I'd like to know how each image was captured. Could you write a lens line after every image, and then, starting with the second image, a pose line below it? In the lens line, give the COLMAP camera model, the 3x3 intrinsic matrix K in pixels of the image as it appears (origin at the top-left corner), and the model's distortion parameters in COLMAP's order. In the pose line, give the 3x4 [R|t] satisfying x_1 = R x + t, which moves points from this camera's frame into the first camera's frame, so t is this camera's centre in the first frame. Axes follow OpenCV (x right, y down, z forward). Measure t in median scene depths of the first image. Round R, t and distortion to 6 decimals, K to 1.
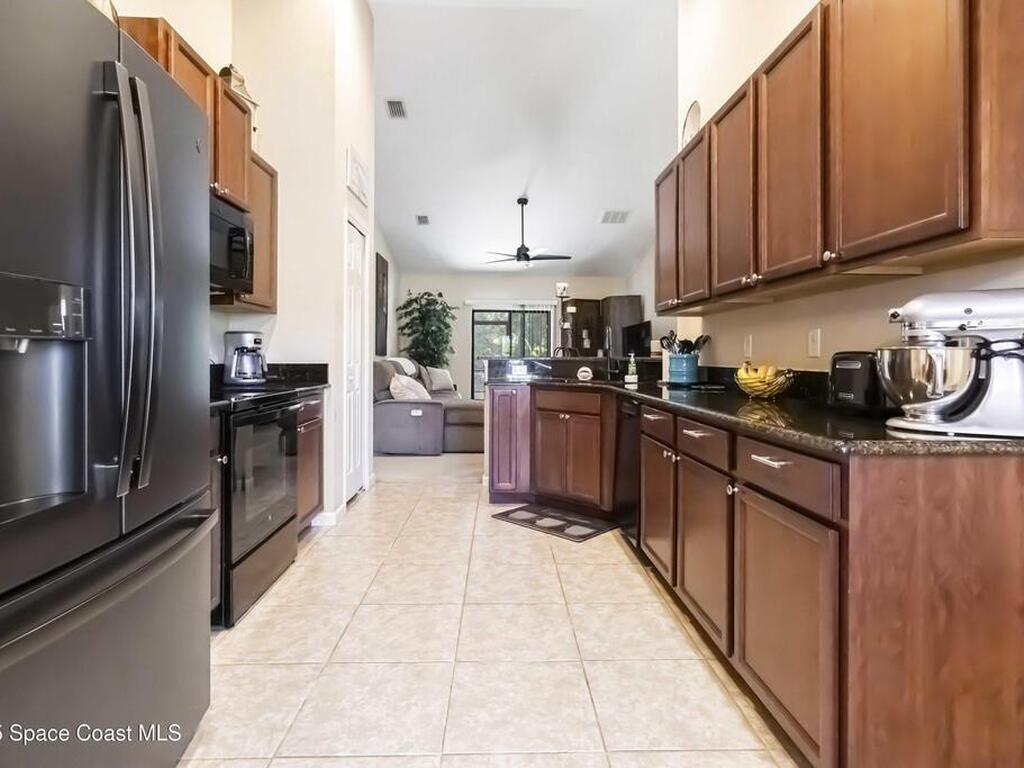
lens RADIAL K [[528.9, 0, 513.9], [0, 528.9, 356.4], [0, 0, 1]] dist [0.005521, 0.002303]
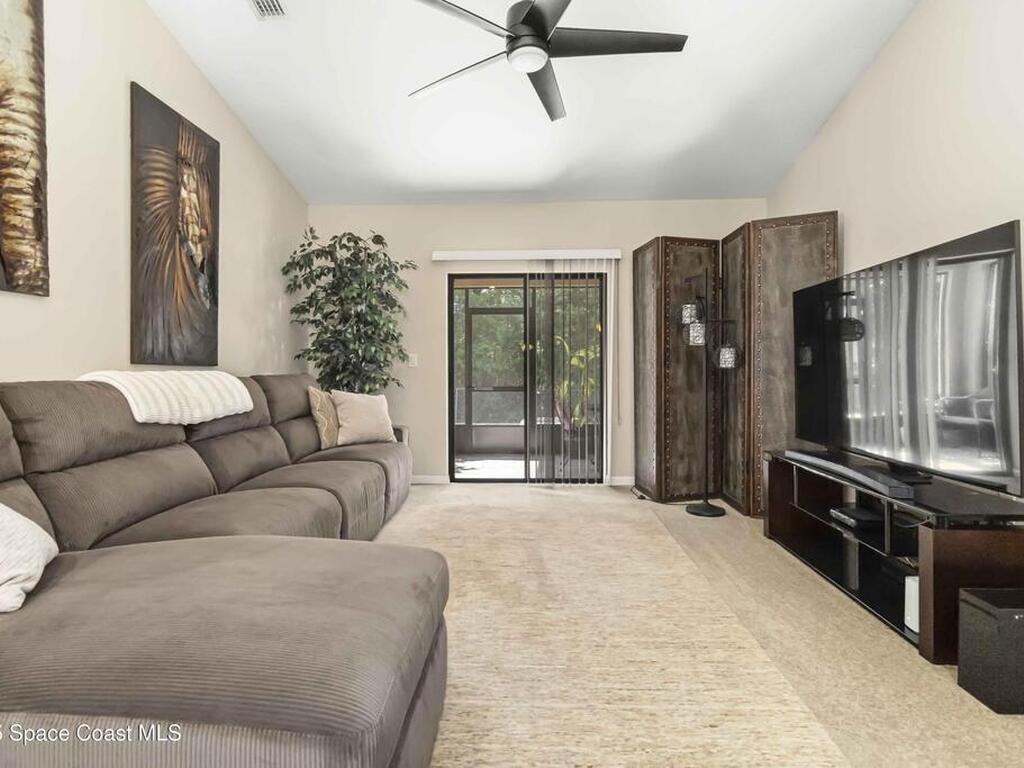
lens RADIAL K [[528.9, 0, 503.0], [0, 528.9, 377.9], [0, 0, 1]] dist [0.005521, 0.002303]
pose [[0.995359, -0.002944, -0.096184, 0.064428], [0.004782, 0.999810, 0.018881, 0.005544], [0.096110, -0.019253, 0.995184, 1.538667]]
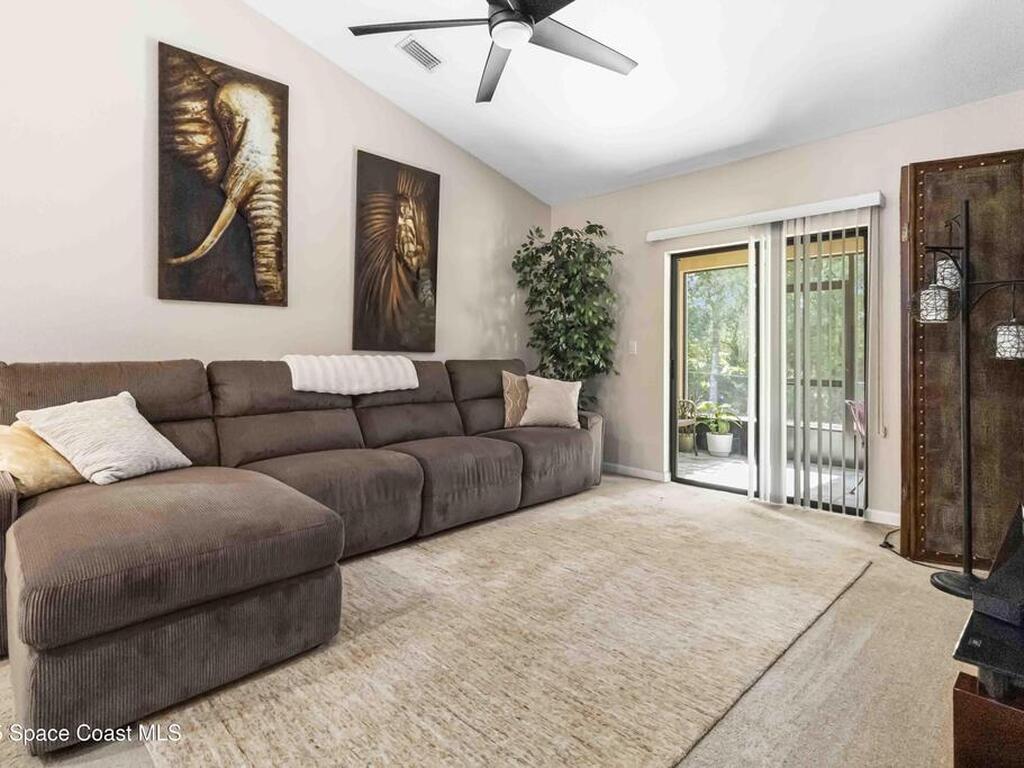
lens RADIAL K [[528.9, 0, 509.3], [0, 528.9, 355.0], [0, 0, 1]] dist [0.005521, 0.002303]
pose [[0.681759, 0.003255, -0.731570, 0.516871], [-0.005326, 0.999986, -0.000514, 0.006066], [0.731557, 0.004246, 0.681767, 1.783507]]
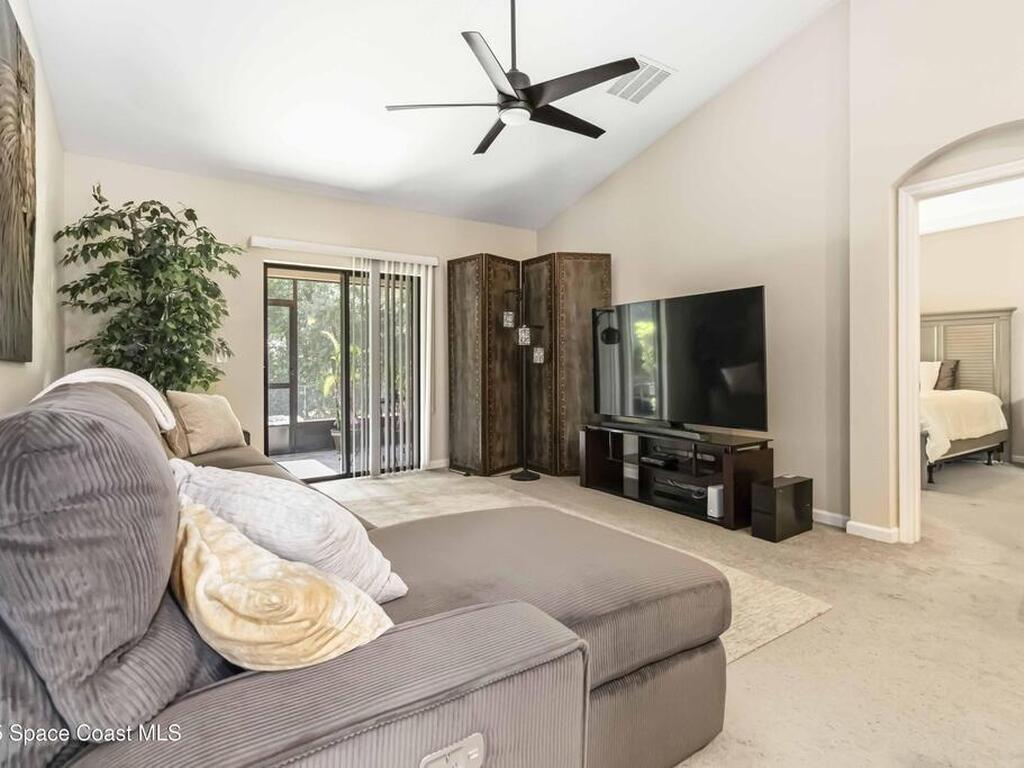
lens RADIAL K [[528.9, 0, 508.8], [0, 528.9, 364.2], [0, 0, 1]] dist [0.005521, 0.002303]
pose [[0.859076, -0.008308, 0.511780, -0.407660], [0.006335, 0.999964, 0.005598, 0.002324], [-0.511808, -0.001567, 0.859098, 1.503593]]
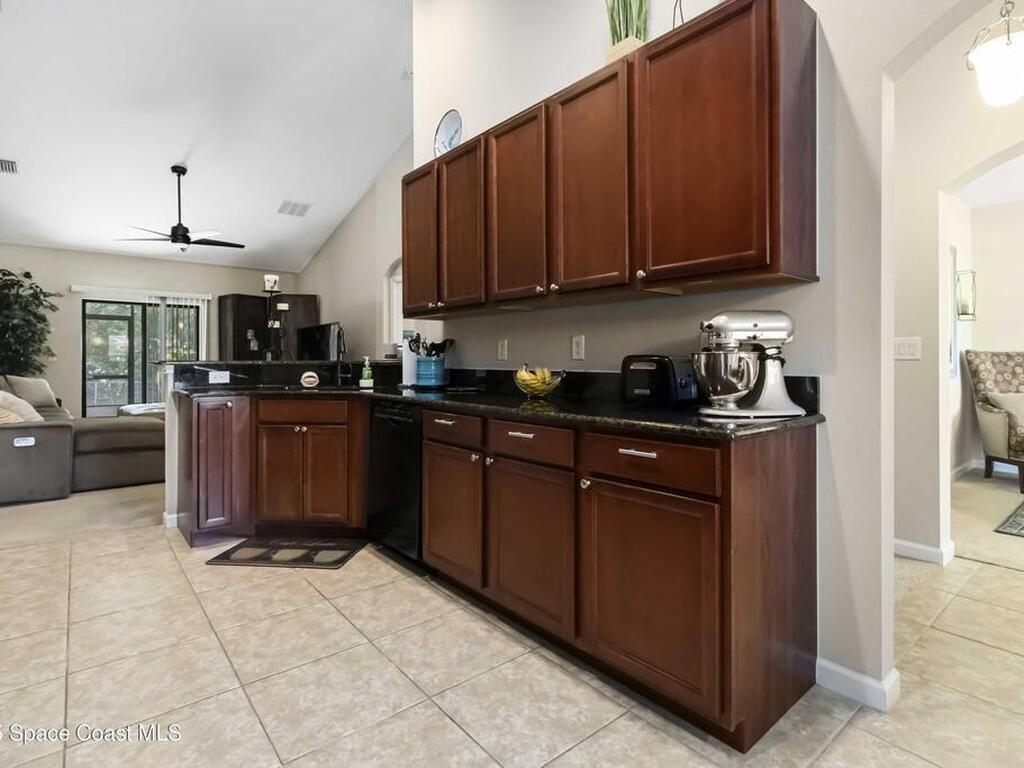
lens RADIAL K [[528.9, 0, 499.3], [0, 528.9, 358.3], [0, 0, 1]] dist [0.005521, 0.002303]
pose [[0.800072, -0.001540, 0.599901, -0.178895], [0.002923, 0.999995, -0.001332, -0.000396], [-0.599896, 0.002819, 0.800073, 0.116716]]
